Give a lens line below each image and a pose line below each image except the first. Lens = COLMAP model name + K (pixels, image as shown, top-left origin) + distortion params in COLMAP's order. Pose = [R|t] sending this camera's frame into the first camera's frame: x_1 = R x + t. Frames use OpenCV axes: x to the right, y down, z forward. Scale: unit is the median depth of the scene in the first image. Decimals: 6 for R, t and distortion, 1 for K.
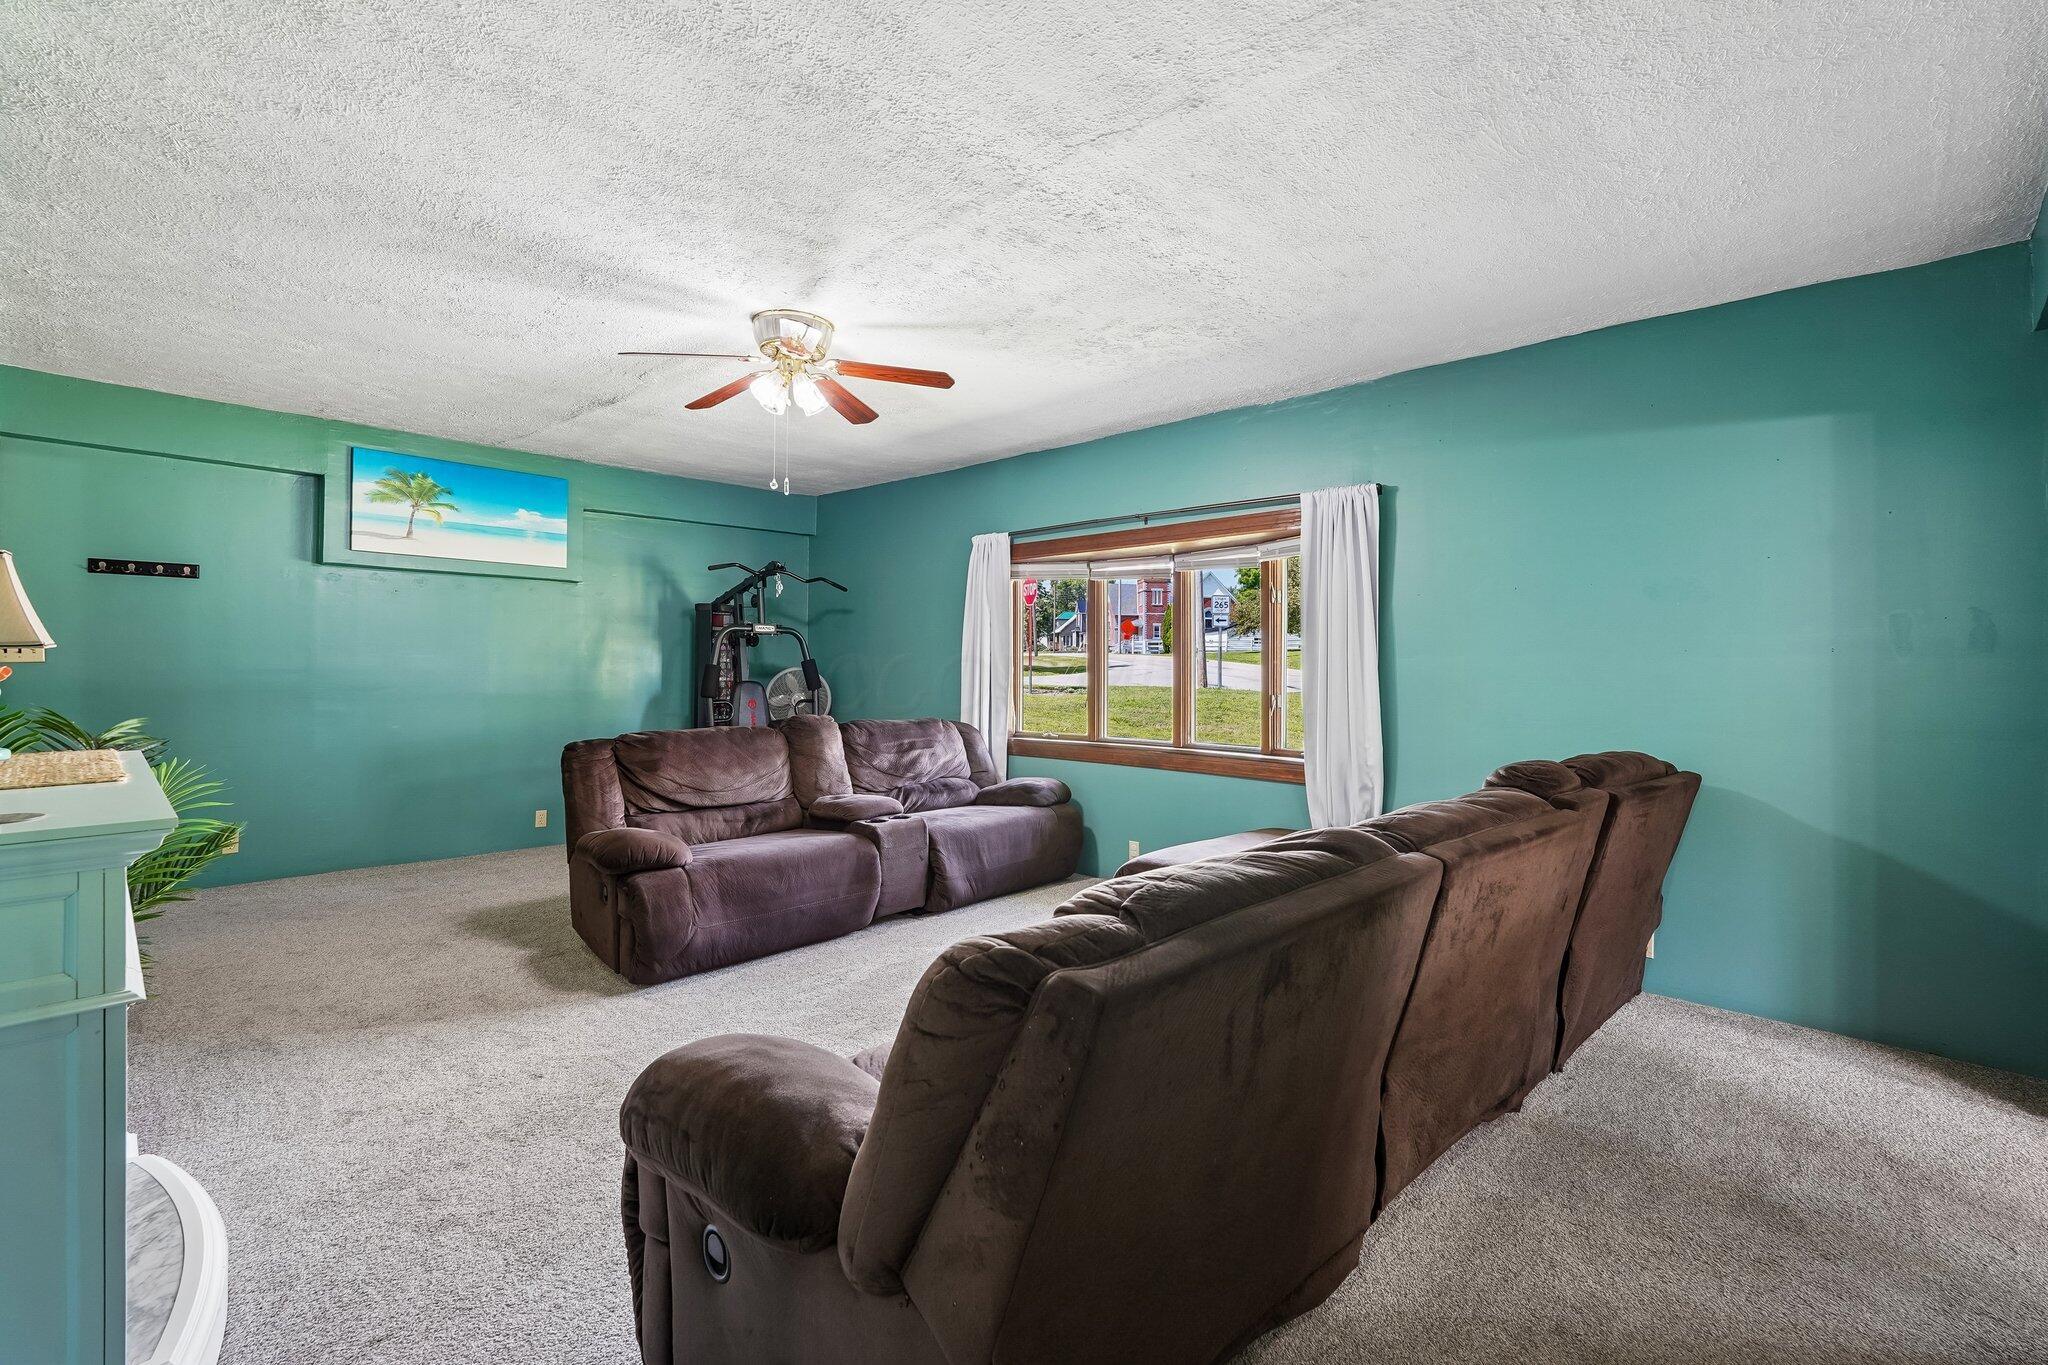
lens RADIAL K [[913.9, 0, 1018.7], [0, 913.9, 675.4], [0, 0, 1]] dist [-0.002698, 0.001258]
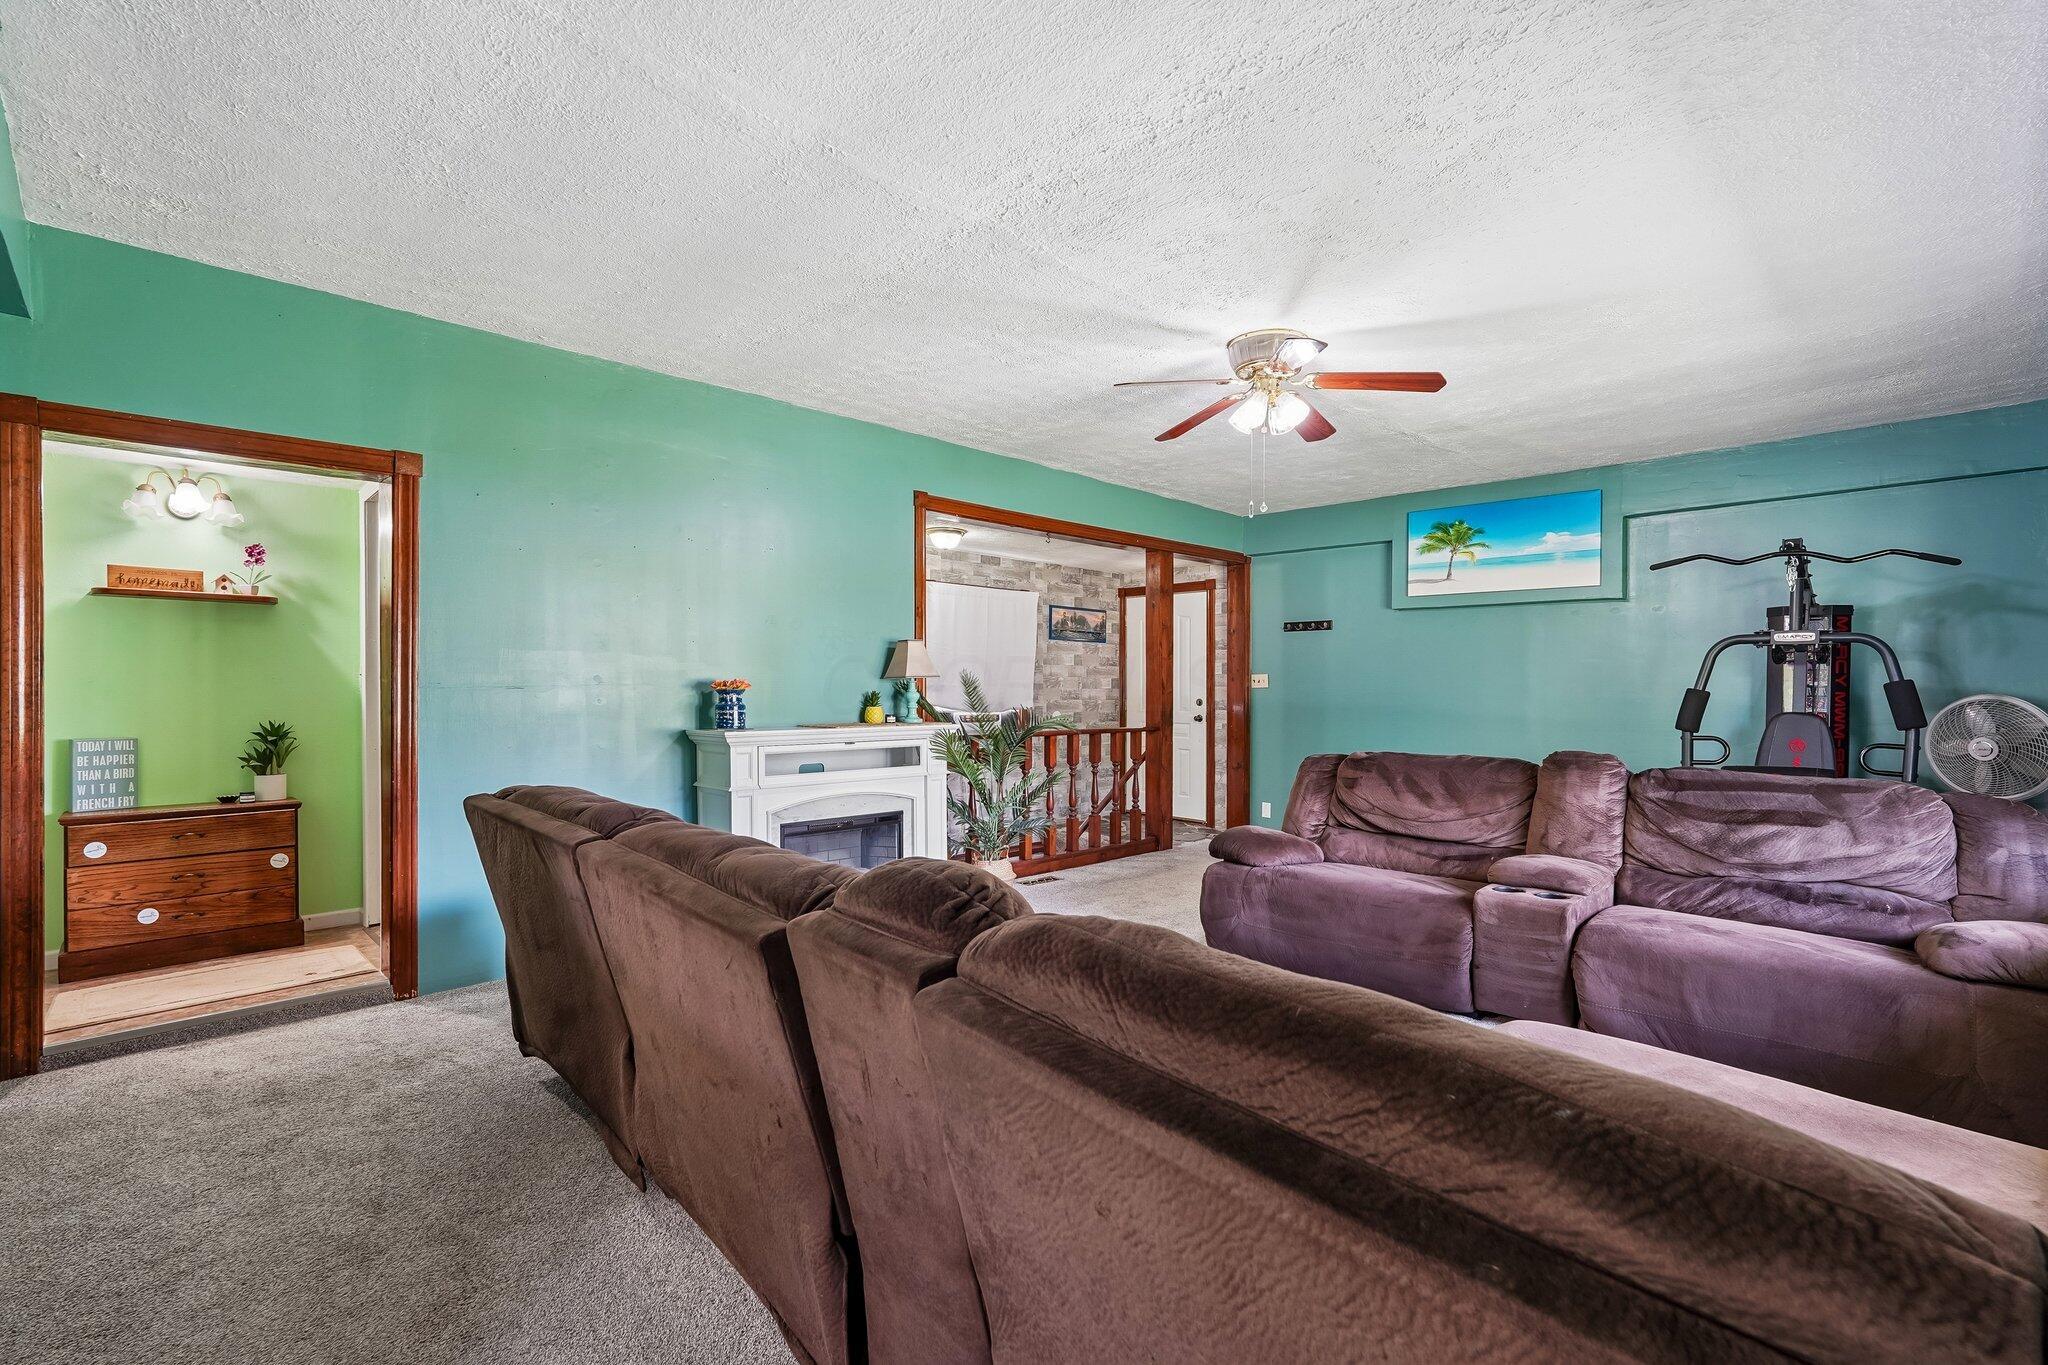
lens RADIAL K [[920.0, 0, 1031.9], [0, 920.0, 690.5], [0, 0, 1]] dist [0.000878, 0.000443]
pose [[-0.020998, -0.003973, -0.999772, 0.542879], [-0.019615, 0.999801, -0.003561, 0.003932], [0.999587, 0.019536, -0.021072, 0.544877]]
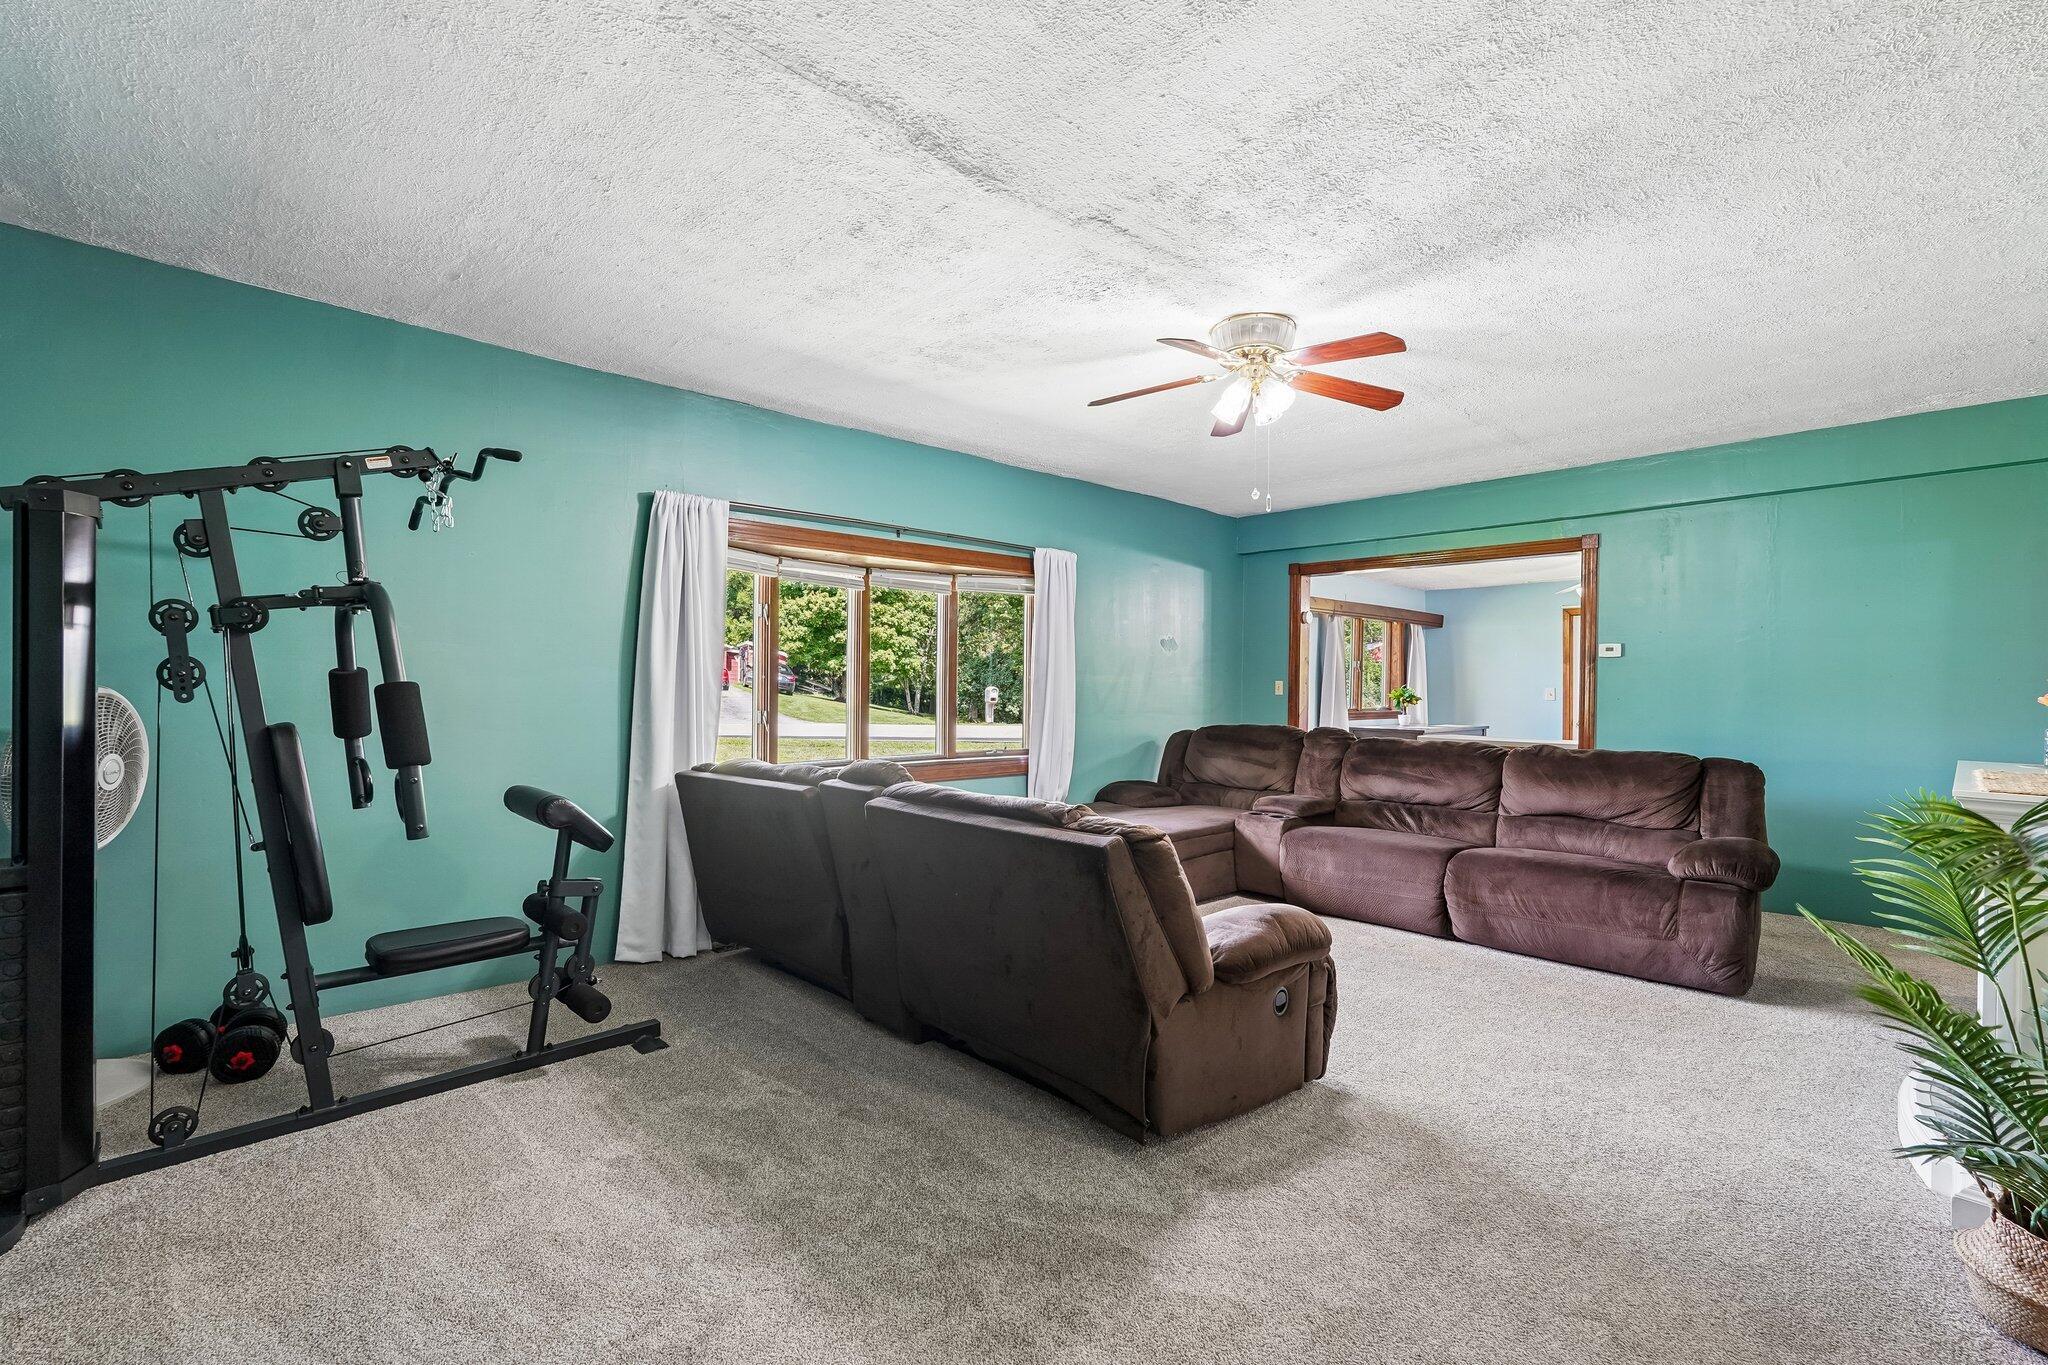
lens RADIAL K [[899.8, 0, 1016.5], [0, 899.8, 676.5], [0, 0, 1]] dist [-0.000357, 0.000584]
pose [[0.031952, -0.002696, 0.999486, -0.827745], [0.006561, 0.999975, 0.002488, -0.017577], [-0.999468, 0.006478, 0.031969, 0.847578]]
